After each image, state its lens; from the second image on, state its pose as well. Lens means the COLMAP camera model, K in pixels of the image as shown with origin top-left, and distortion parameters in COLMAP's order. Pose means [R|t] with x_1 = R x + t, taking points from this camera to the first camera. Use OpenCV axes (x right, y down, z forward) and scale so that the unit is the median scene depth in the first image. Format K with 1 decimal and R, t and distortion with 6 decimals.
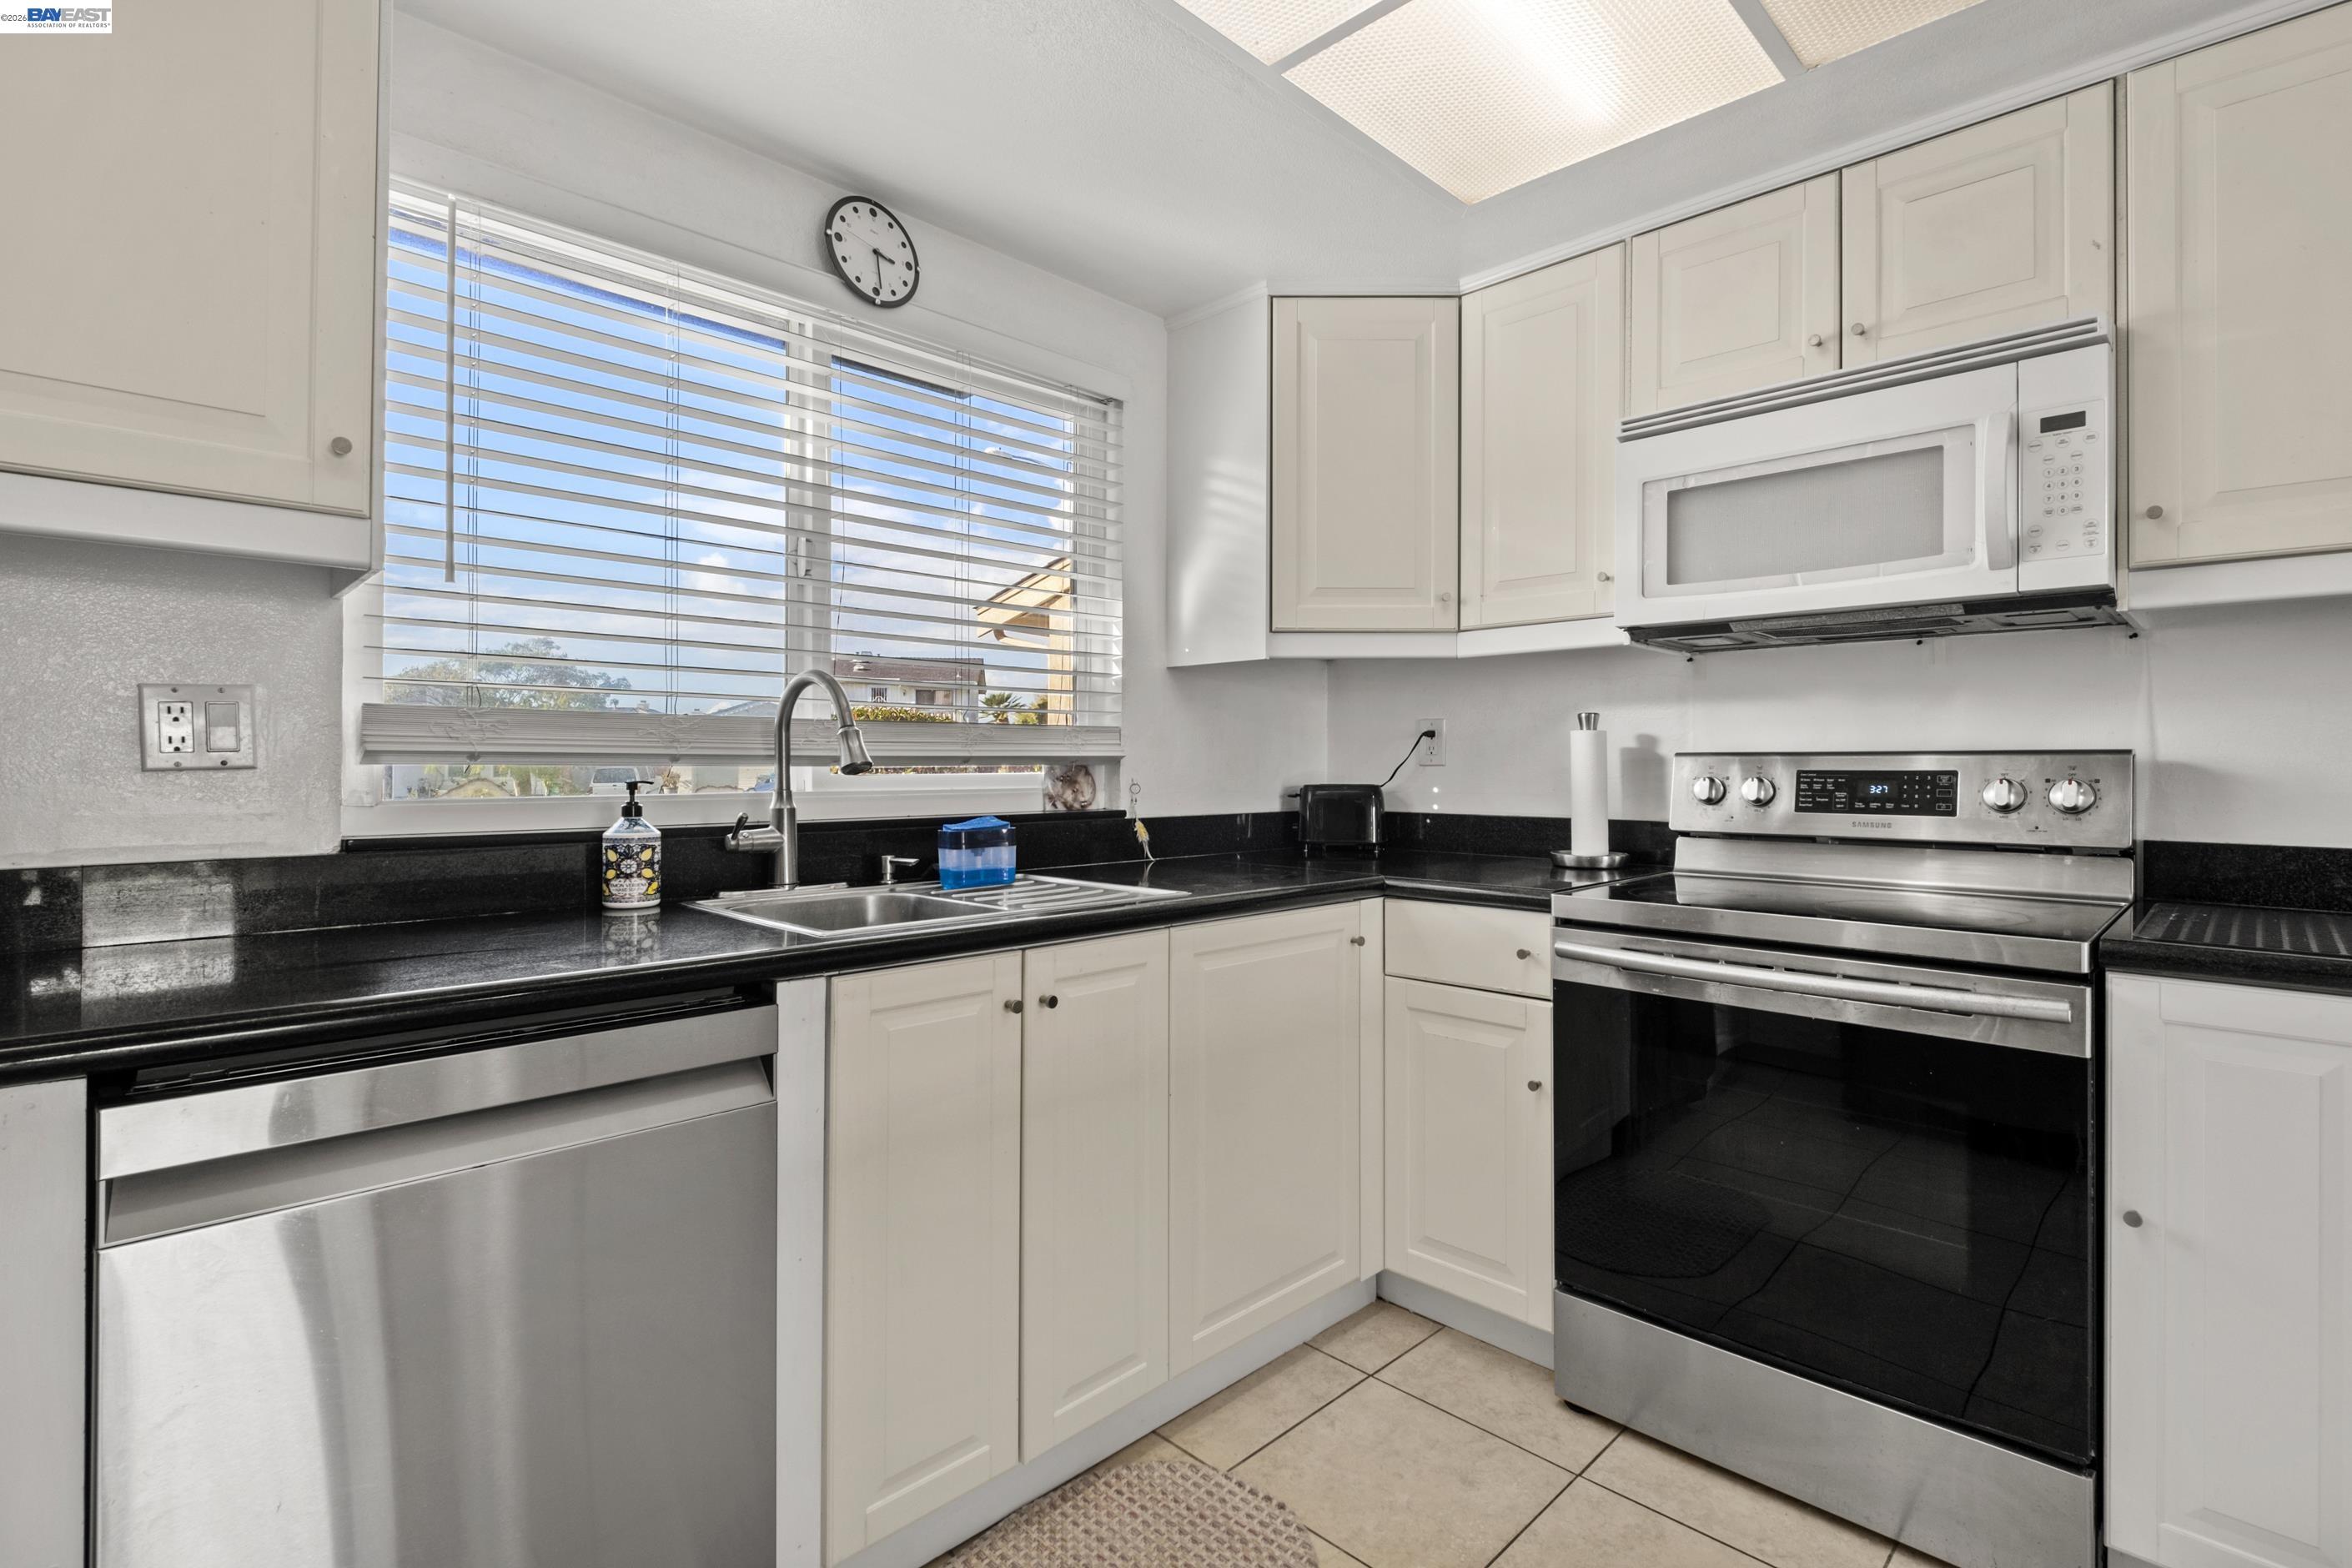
lens RADIAL K [[1104.0, 0, 1176.0], [0, 1104.0, 784.0], [0, 0, 1]] dist [0.000574, 0.000033]
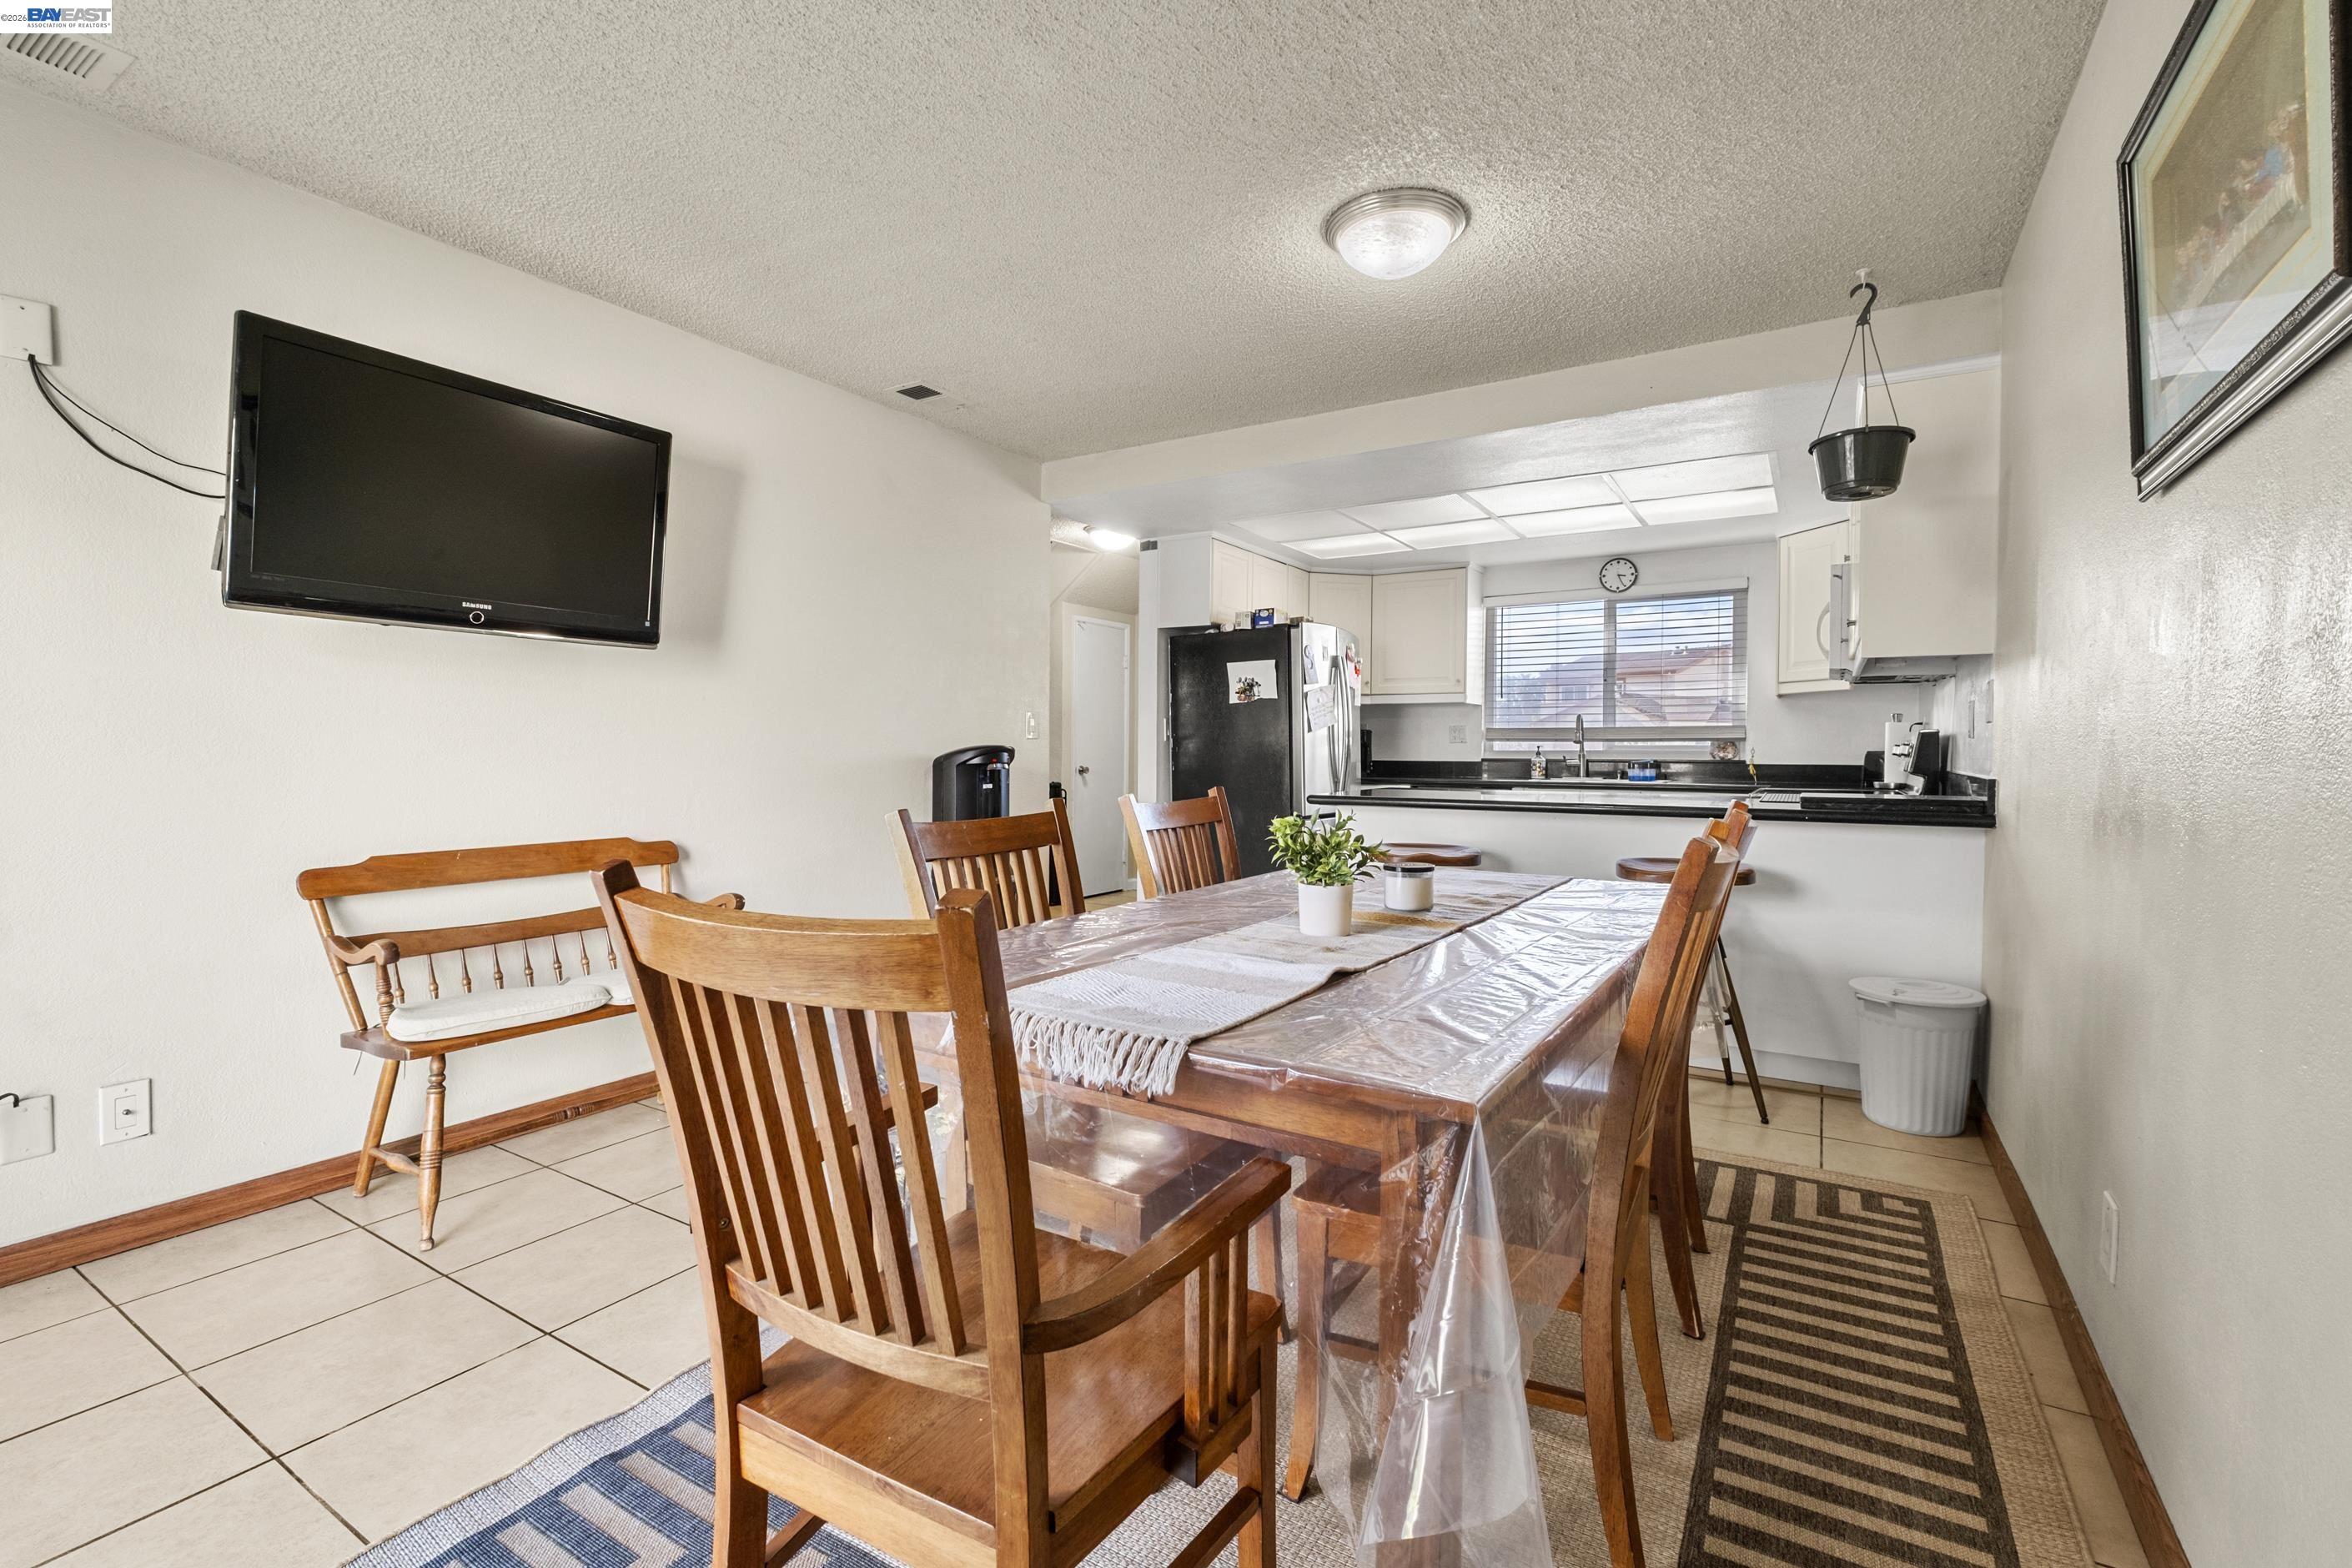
lens RADIAL K [[1033.3, 0, 1190.2], [0, 1033.3, 771.1], [0, 0, 1]] dist [0.000397, -0.001277]
pose [[0.228284, 0.022415, -0.973337, 2.213854], [-0.013662, 0.999710, 0.019819, 0.024149], [0.973499, 0.008774, 0.228524, -0.797672]]
